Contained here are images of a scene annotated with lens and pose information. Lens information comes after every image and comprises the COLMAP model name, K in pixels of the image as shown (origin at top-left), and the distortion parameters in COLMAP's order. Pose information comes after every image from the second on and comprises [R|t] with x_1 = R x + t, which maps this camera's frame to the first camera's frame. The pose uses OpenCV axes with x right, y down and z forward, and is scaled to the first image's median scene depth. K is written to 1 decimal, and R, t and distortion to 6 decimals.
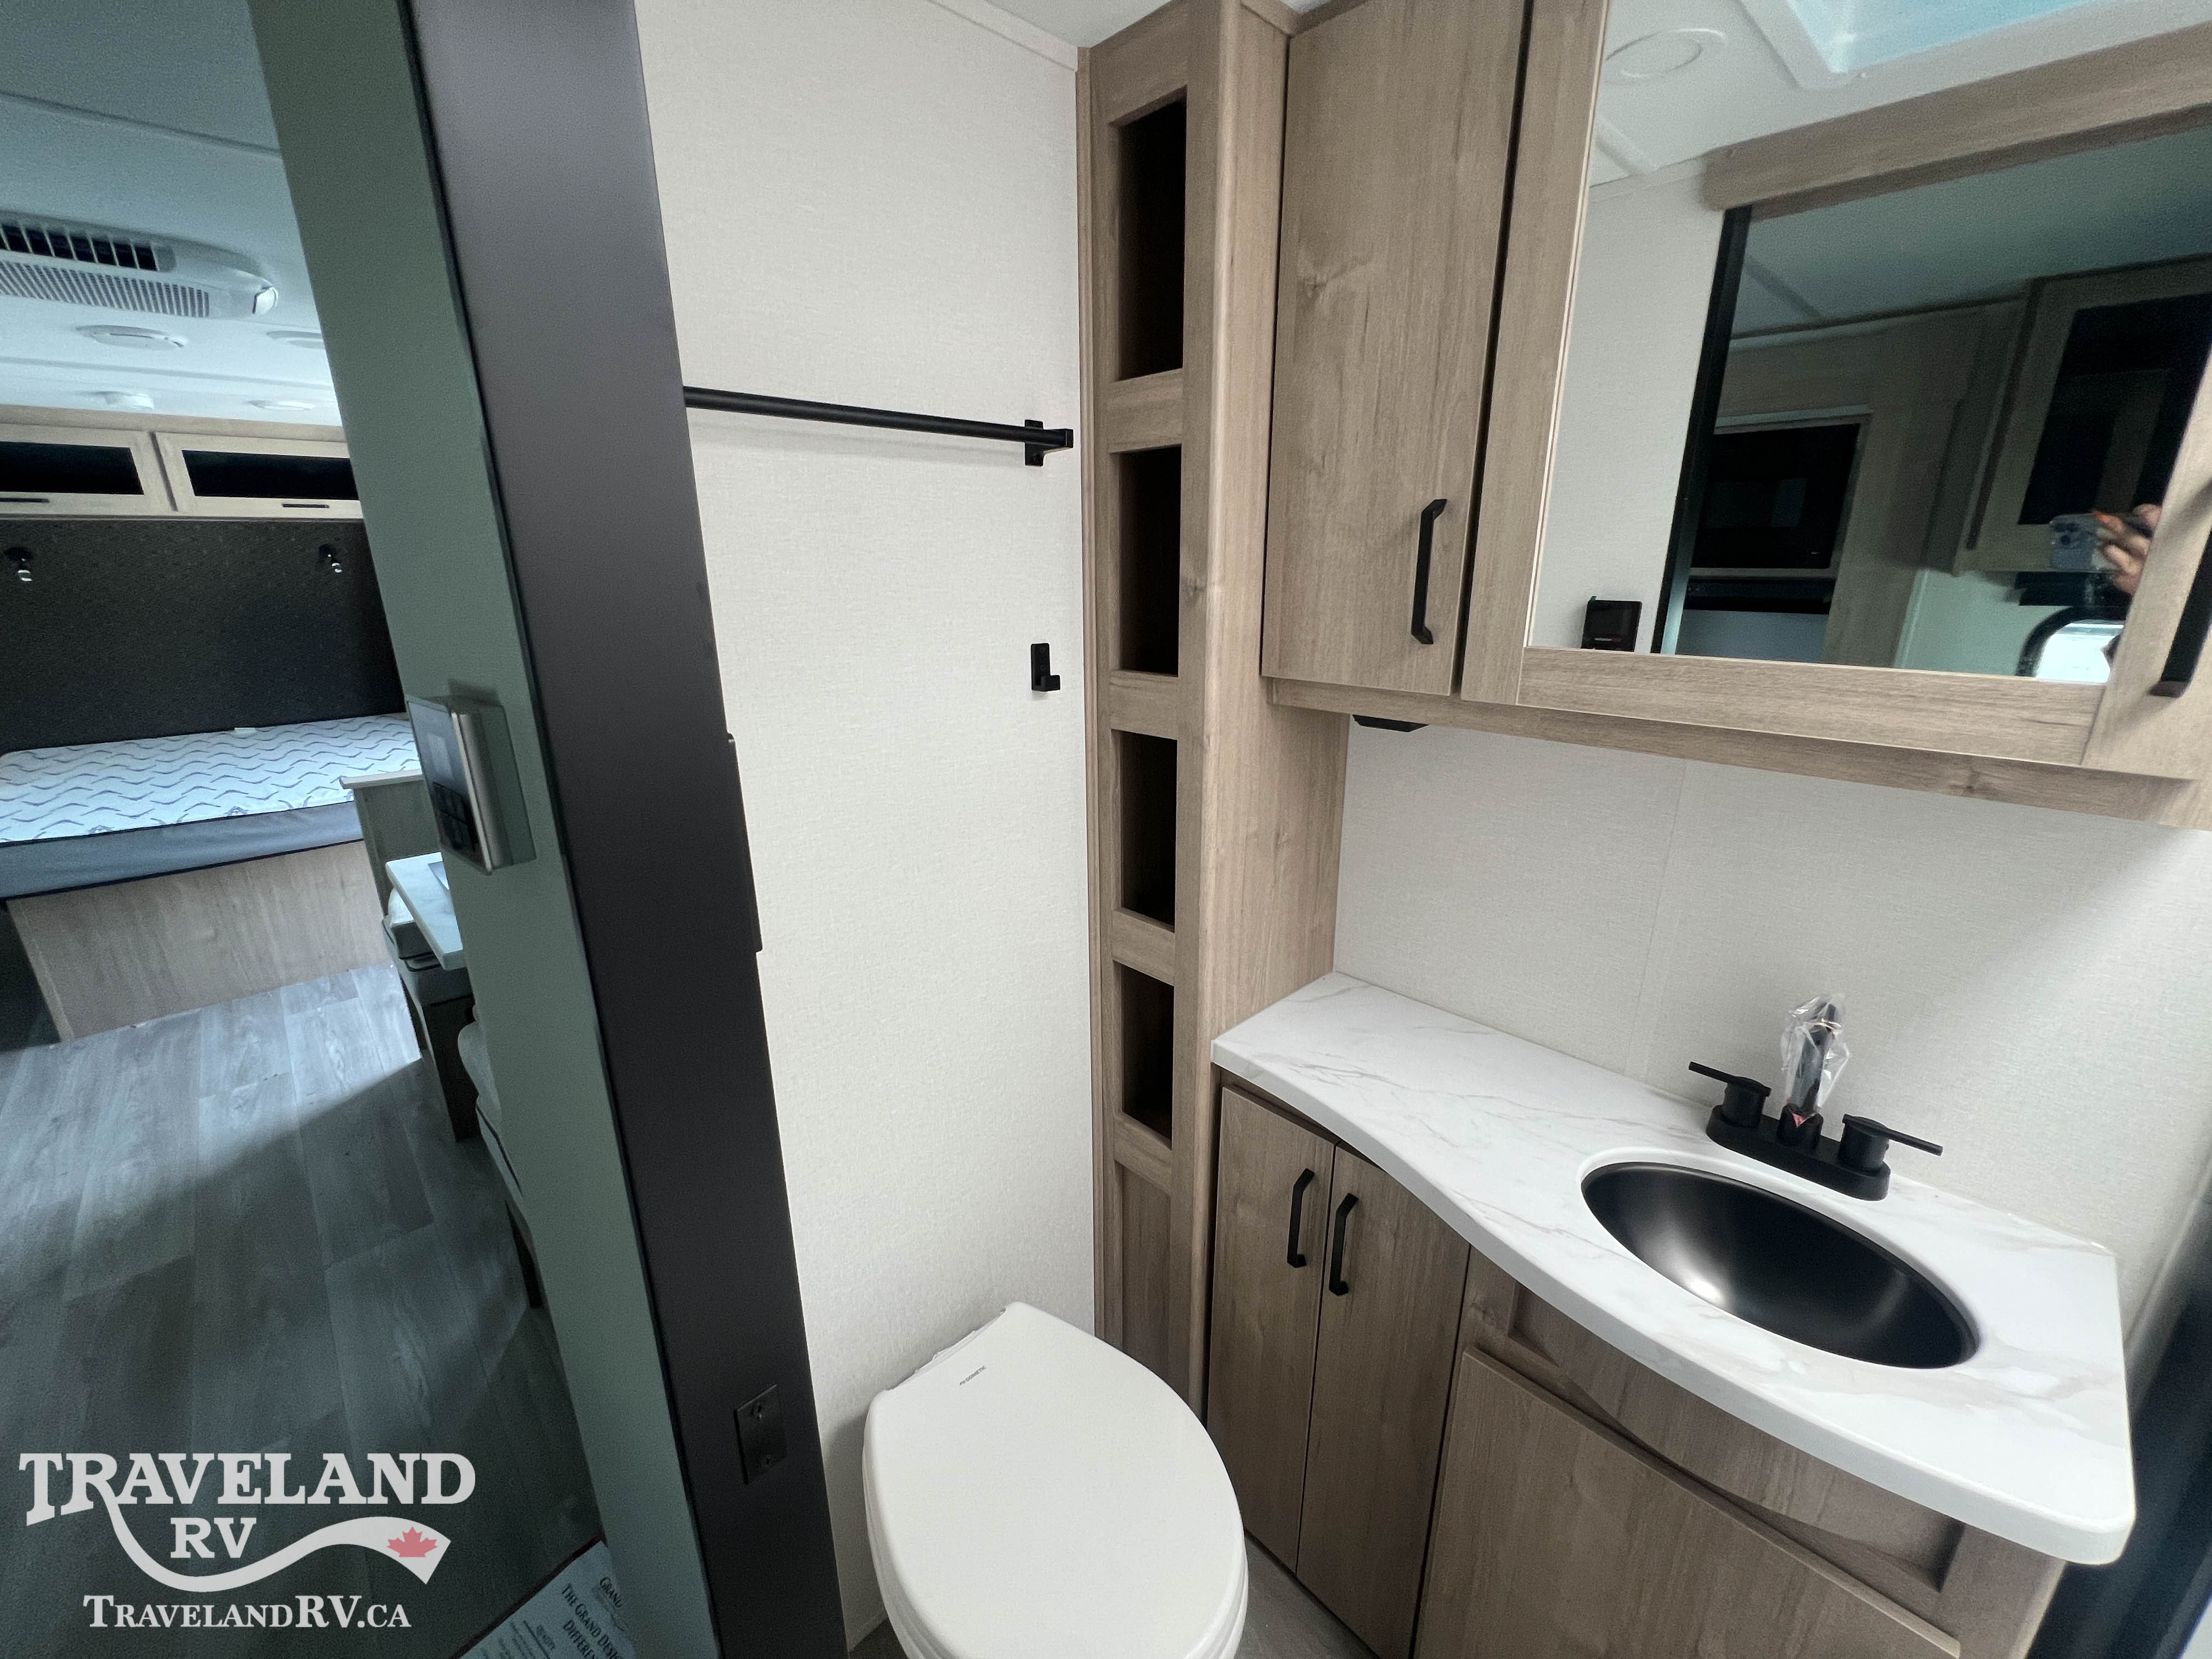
lens RADIAL K [[885.6, 0, 1103.6], [0, 885.6, 826.4], [0, 0, 1]] dist [-0.002477, 0.000458]
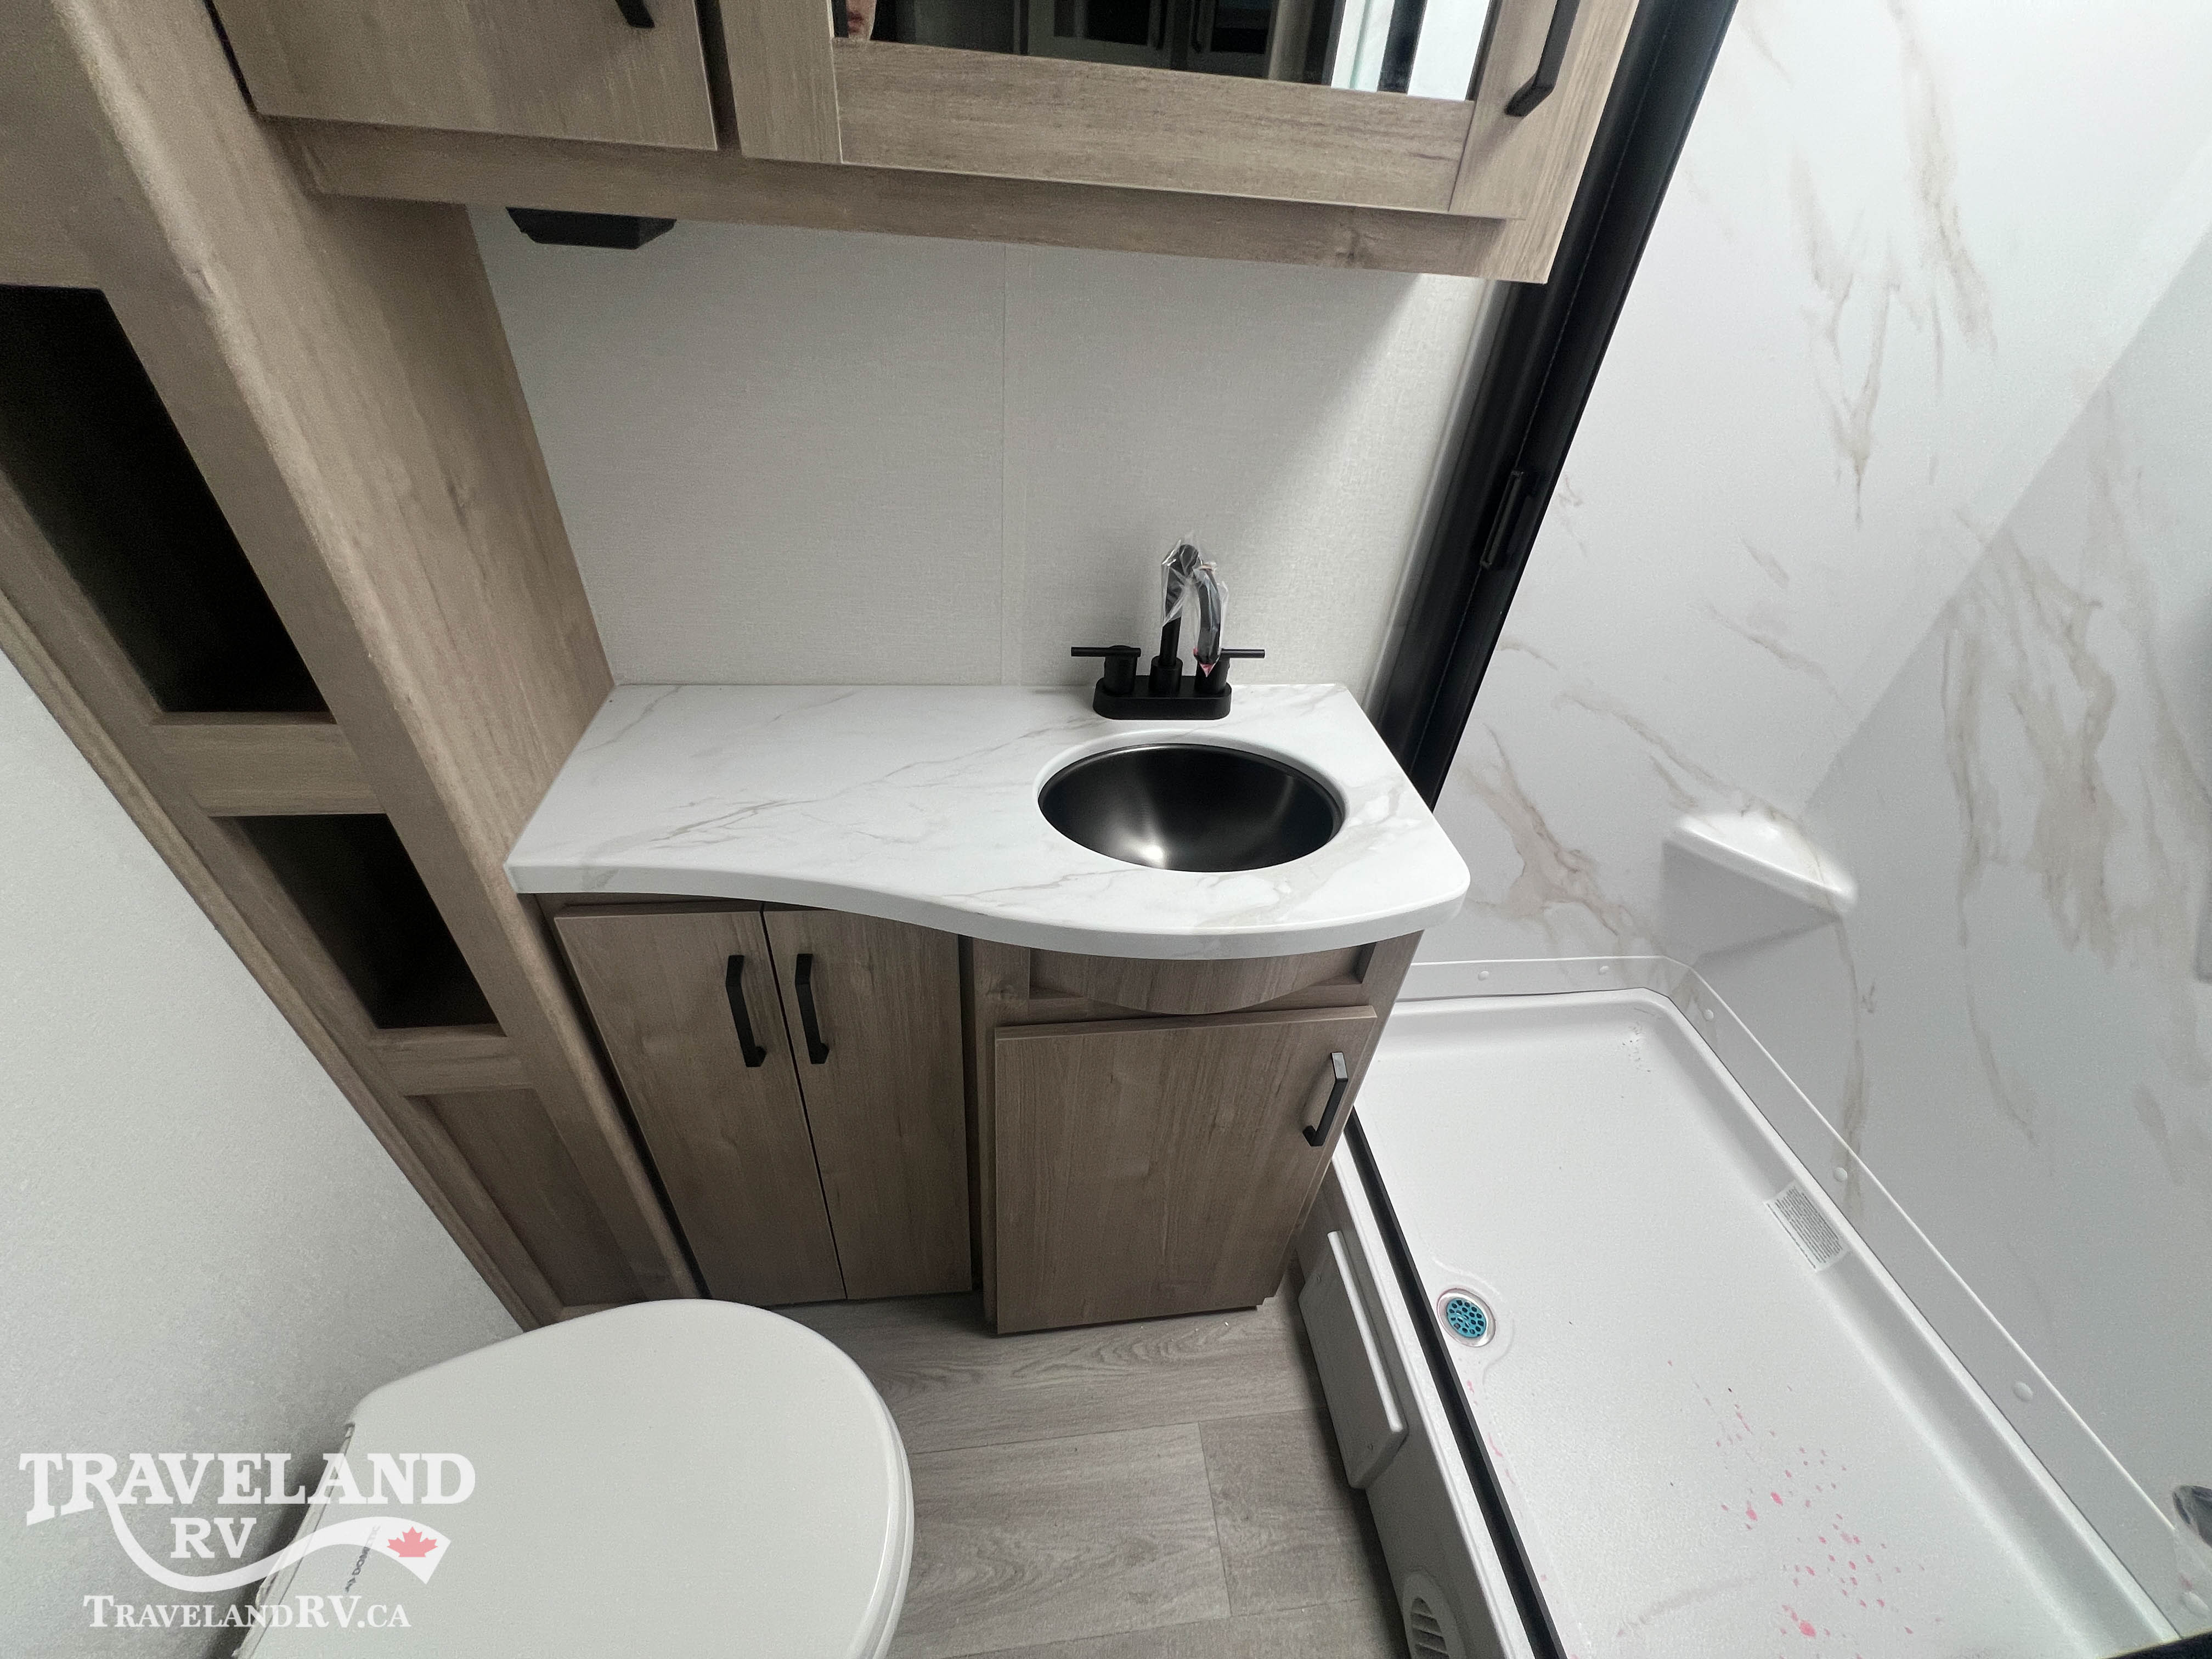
lens RADIAL K [[885.6, 0, 1103.6], [0, 885.6, 826.4], [0, 0, 1]] dist [-0.002477, 0.000458]
pose [[0.602071, -0.450588, 0.659152, -0.020876], [0.161439, 0.877195, 0.452180, 0.012479], [-0.781951, -0.165832, 0.600876, 0.367638]]
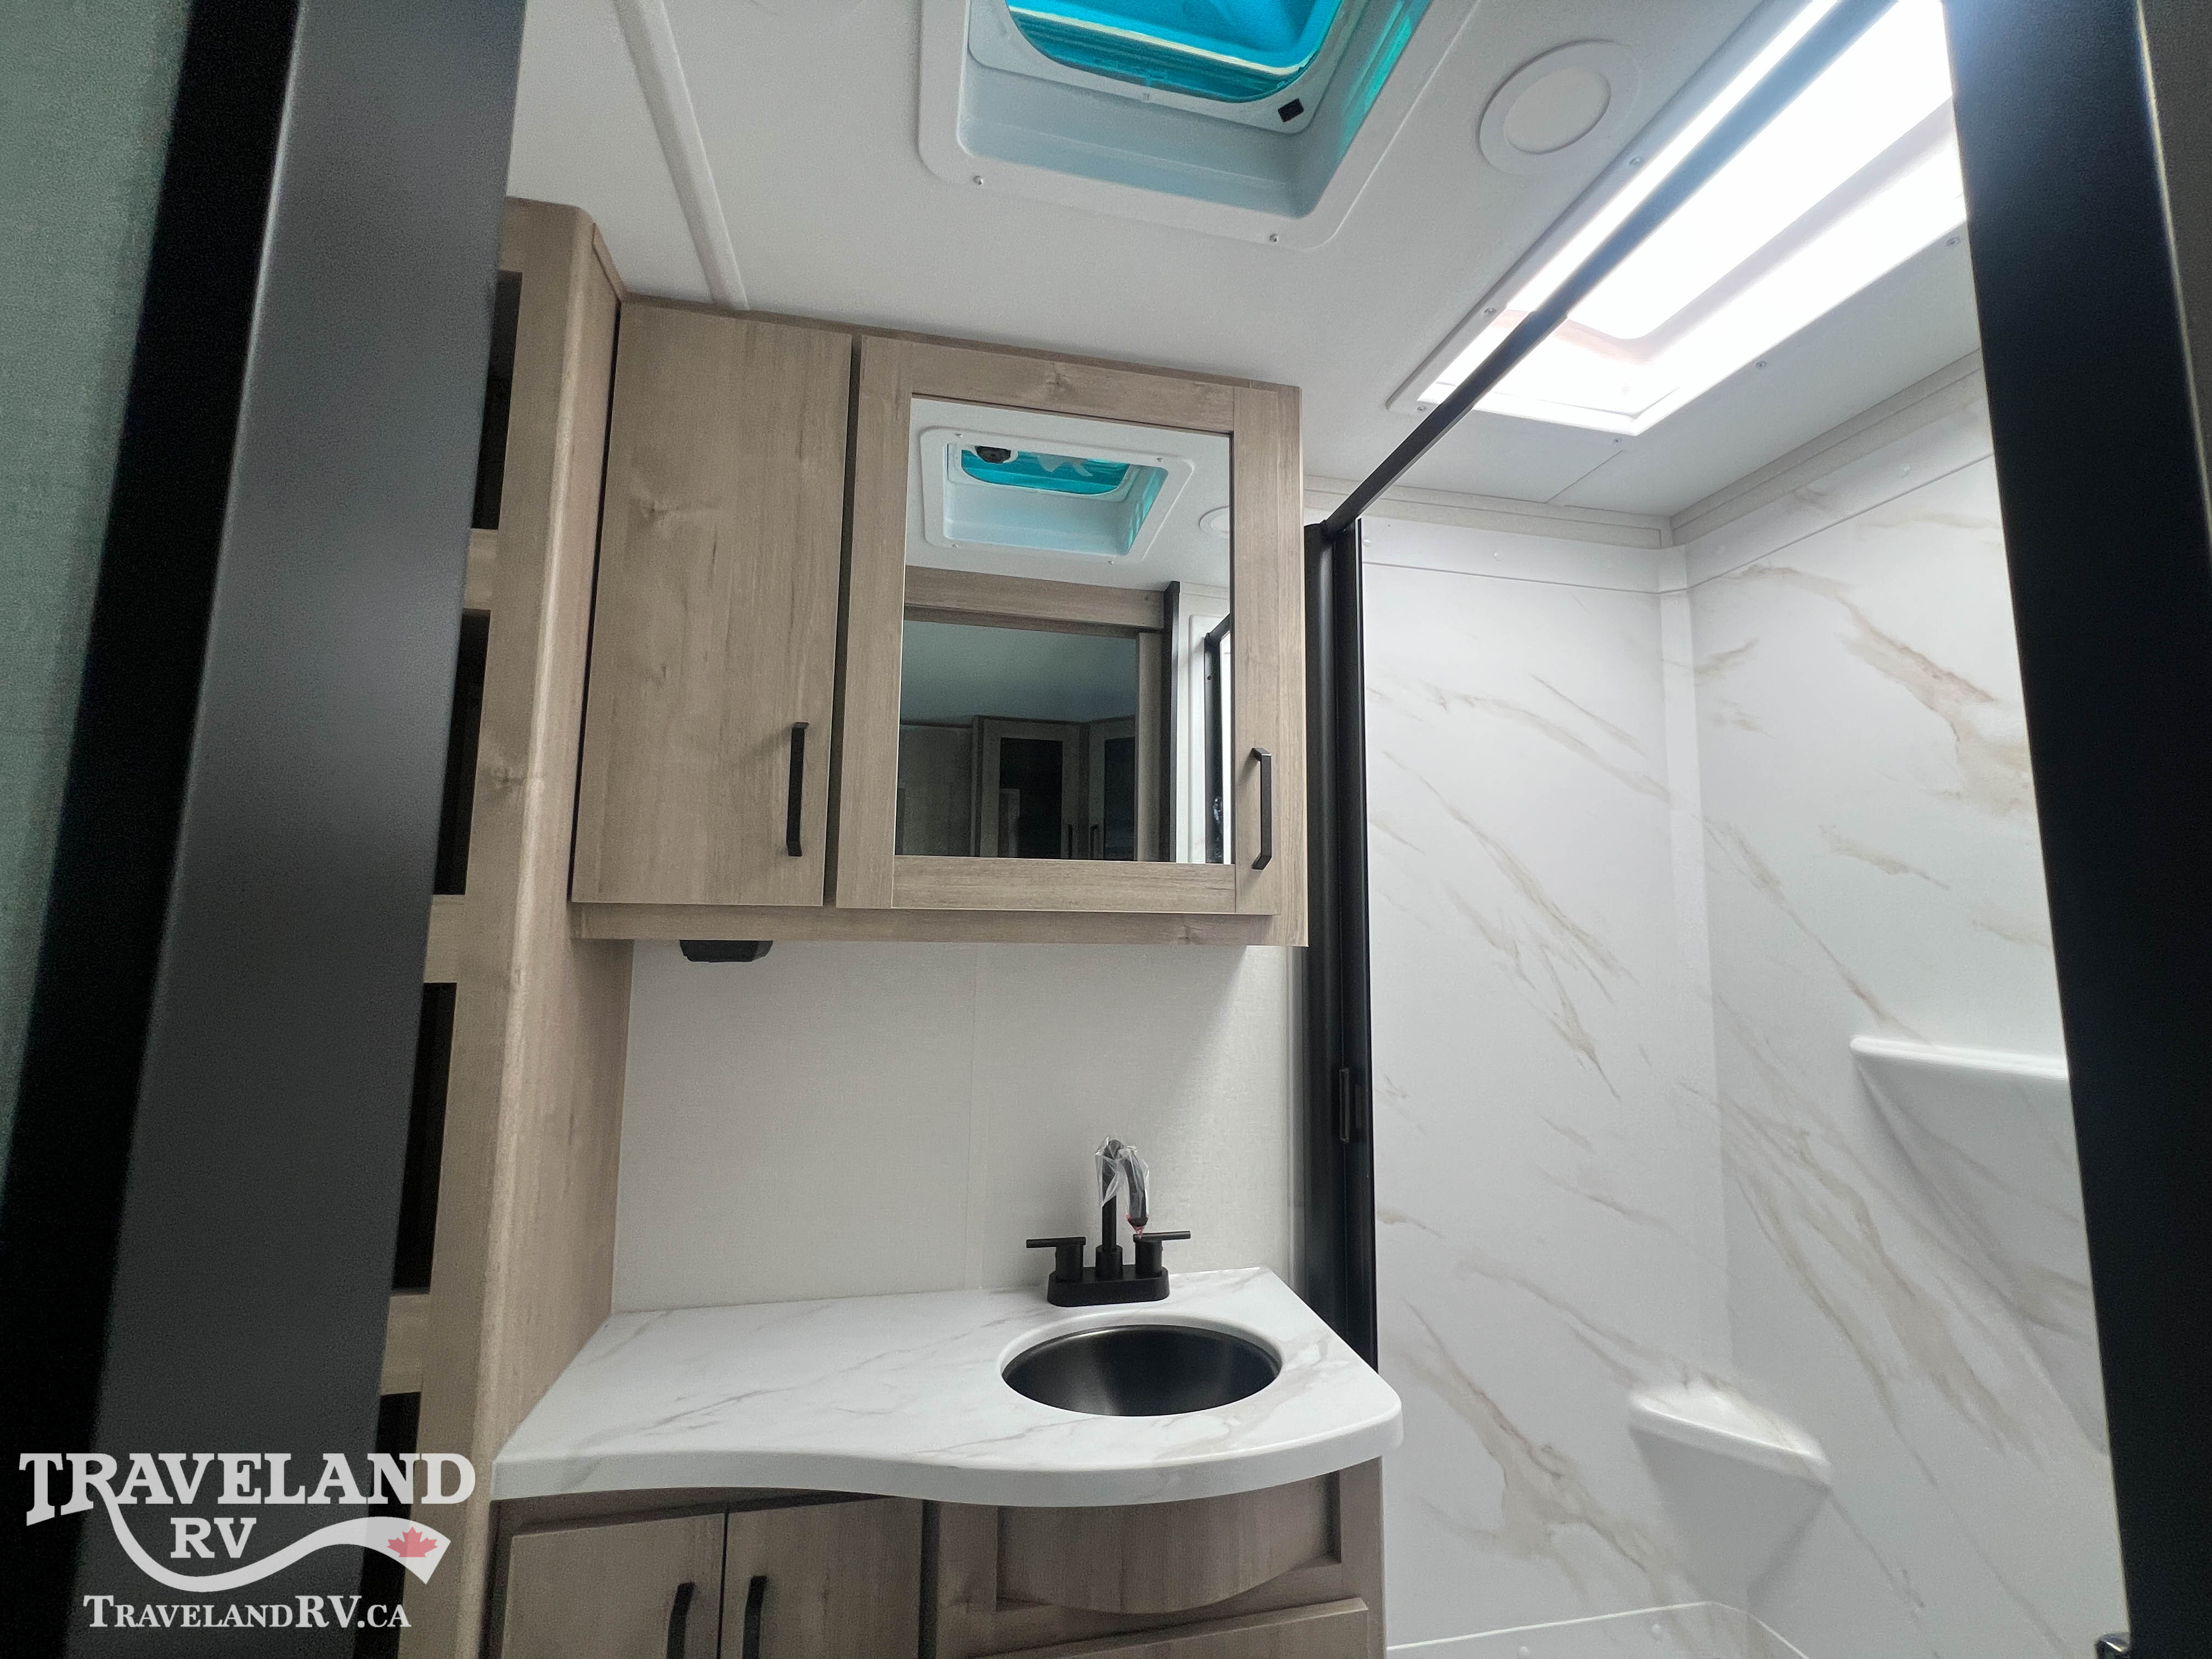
lens RADIAL K [[885.6, 0, 1103.6], [0, 885.6, 826.4], [0, 0, 1]] dist [-0.002477, 0.000458]
pose [[0.536562, 0.111522, 0.836459, -0.261911], [0.232061, 0.933511, -0.273322, 0.105889], [-0.811325, 0.340764, 0.475007, 0.214317]]
